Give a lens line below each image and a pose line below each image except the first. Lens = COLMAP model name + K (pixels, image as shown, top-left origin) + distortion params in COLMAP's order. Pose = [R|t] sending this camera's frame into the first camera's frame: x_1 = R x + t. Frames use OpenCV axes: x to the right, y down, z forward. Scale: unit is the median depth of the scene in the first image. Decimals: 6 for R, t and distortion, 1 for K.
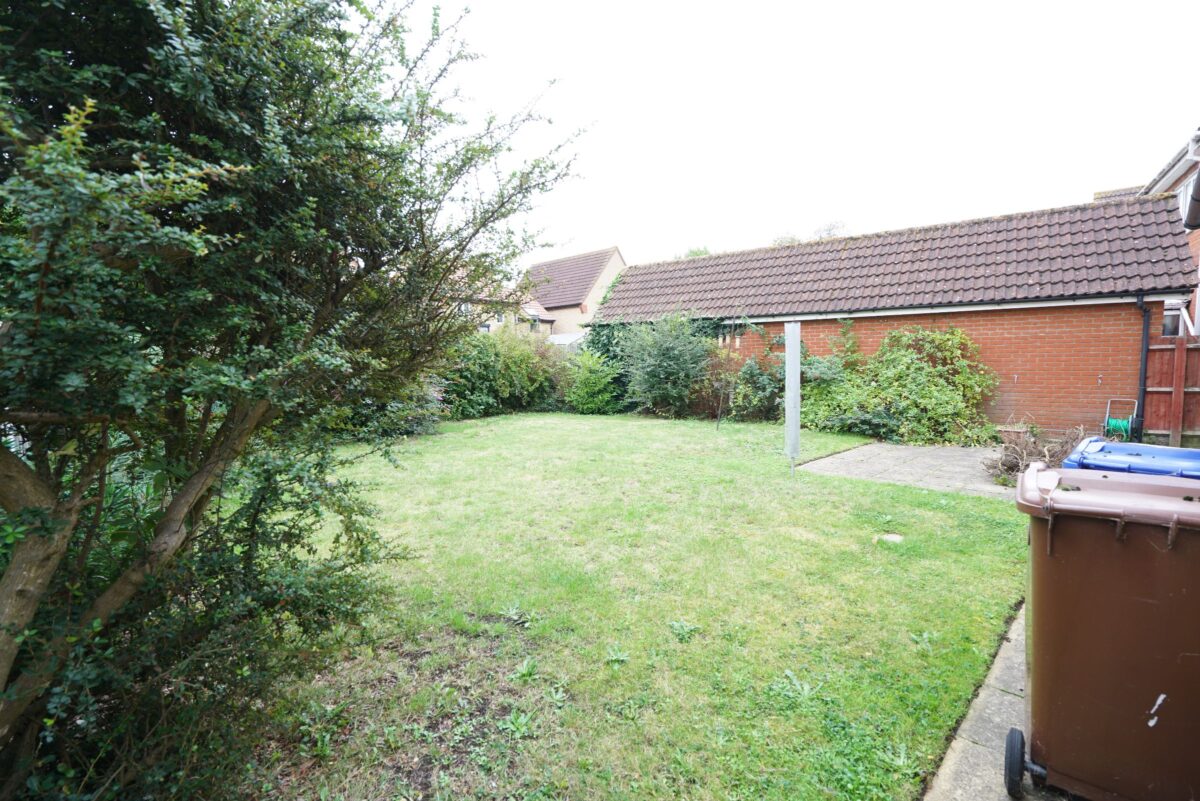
lens RADIAL K [[542.1, 0, 575.3], [0, 542.1, 395.8], [0, 0, 1]] dist [-0.000986, 0.000655]
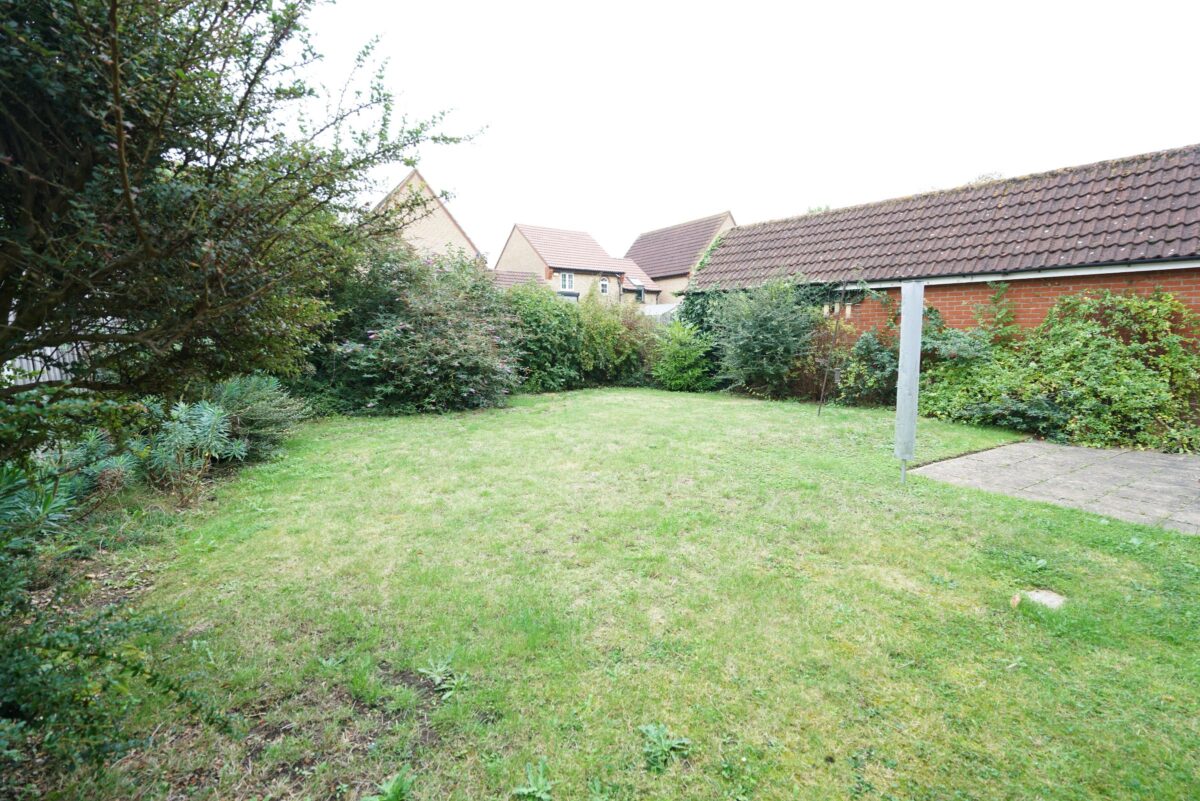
lens RADIAL K [[542.1, 0, 575.3], [0, 542.1, 395.8], [0, 0, 1]] dist [-0.000986, 0.000655]
pose [[0.979837, 0.032283, -0.197175, 0.059888], [-0.022210, 0.998343, 0.053085, -0.004200], [0.198562, -0.047636, 0.978930, 0.103043]]
